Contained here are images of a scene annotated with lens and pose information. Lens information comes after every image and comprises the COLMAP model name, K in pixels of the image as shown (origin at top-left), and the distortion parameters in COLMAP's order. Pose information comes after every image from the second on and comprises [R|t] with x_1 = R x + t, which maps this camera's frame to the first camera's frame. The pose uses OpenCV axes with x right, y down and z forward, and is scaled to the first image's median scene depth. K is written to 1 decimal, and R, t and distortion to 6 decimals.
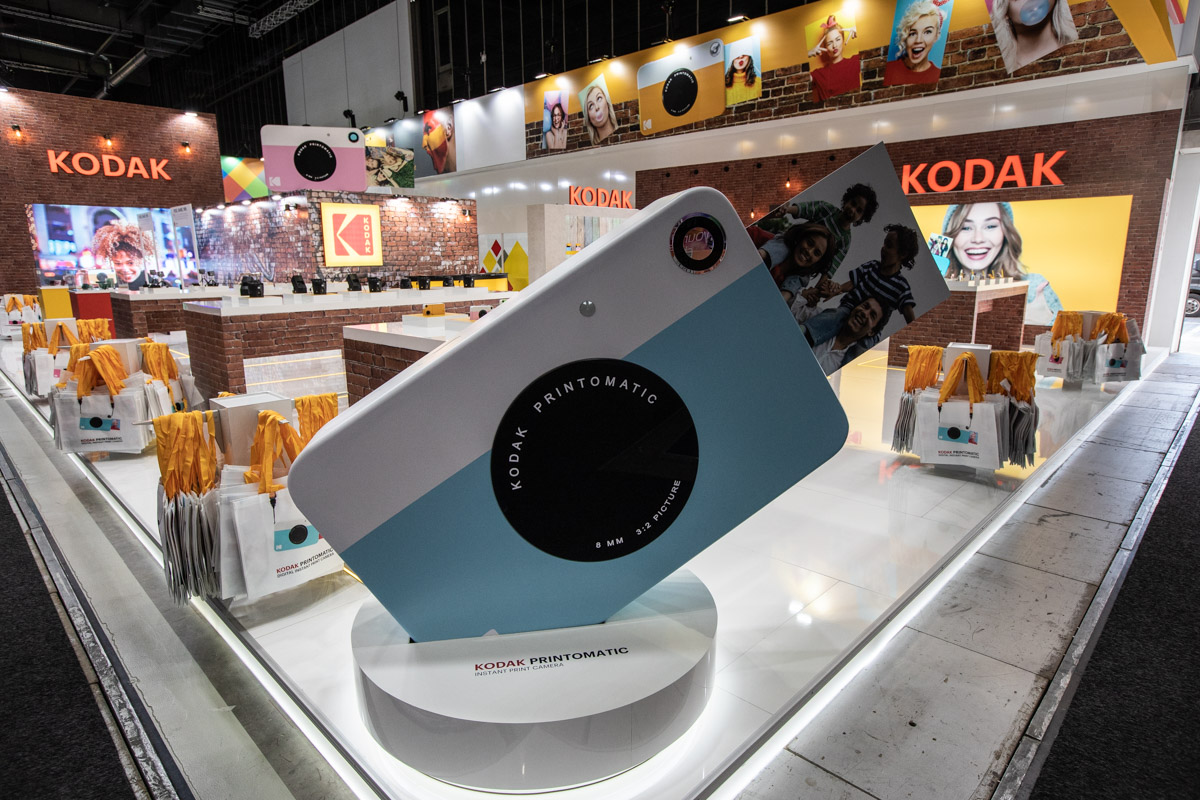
lens RADIAL K [[684.4, 0, 608.9], [0, 684.4, 400.1], [0, 0, 1]] dist [-0.044098, 0.025876]
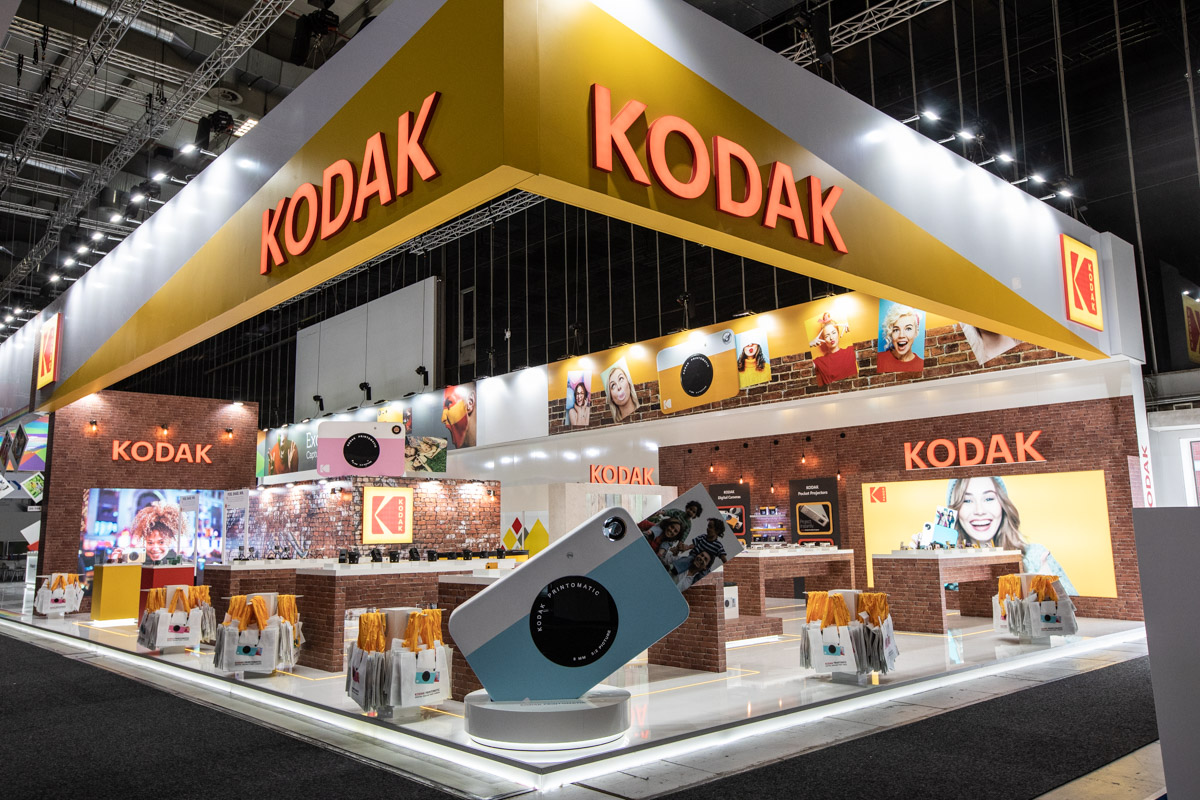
lens RADIAL K [[906.0, 0, 601.1], [0, 906.0, 395.1], [0, 0, 1]] dist [-0.010091, 0.049573]
pose [[0.998203, -0.019220, -0.056759, 0.044041], [-0.001880, 0.936659, -0.350239, 0.074892], [0.059895, 0.349716, 0.934939, -0.359053]]
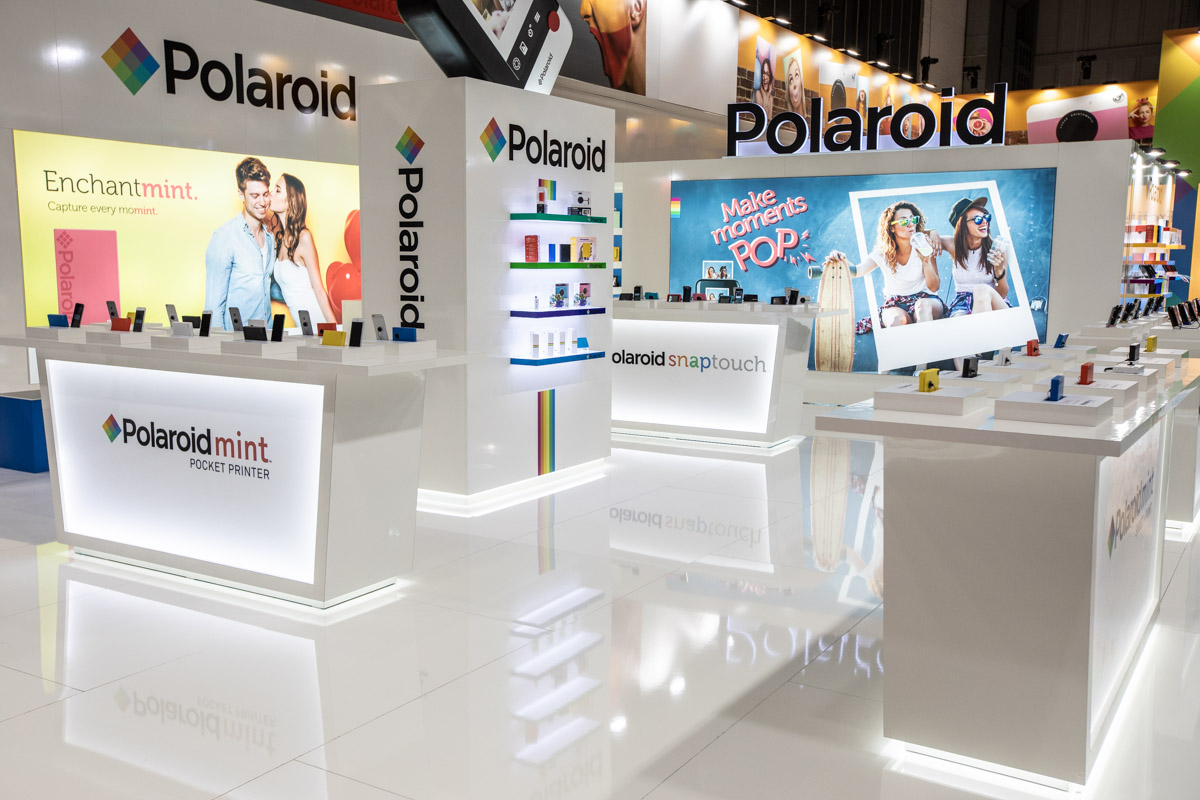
lens RADIAL K [[1153.3, 0, 611.7], [0, 1153.3, 390.8], [0, 0, 1]] dist [0.066077, 0.000000]
pose [[-0.222229, -0.111601, 0.968586, -1.905271], [0.187321, 0.970033, 0.154746, -0.441851], [-0.956831, 0.215826, -0.194664, 2.137463]]
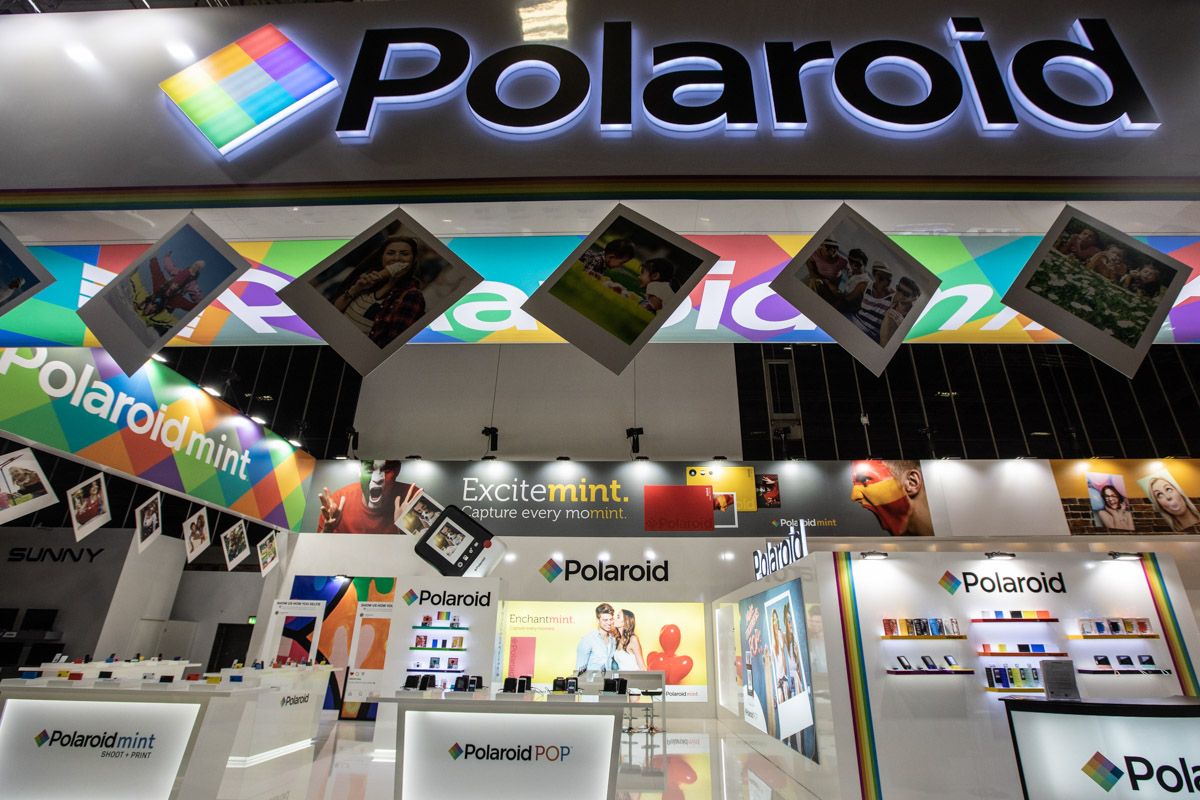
lens RADIAL K [[574.5, 0, 601.5], [0, 574.5, 394.2], [0, 0, 1]] dist [-0.042807, 0.010399]
pose [[0.746993, 0.278846, 0.603528, -1.663697], [0.117185, 0.838353, -0.532384, -0.284423], [-0.654422, 0.468412, 0.593567, 1.337125]]
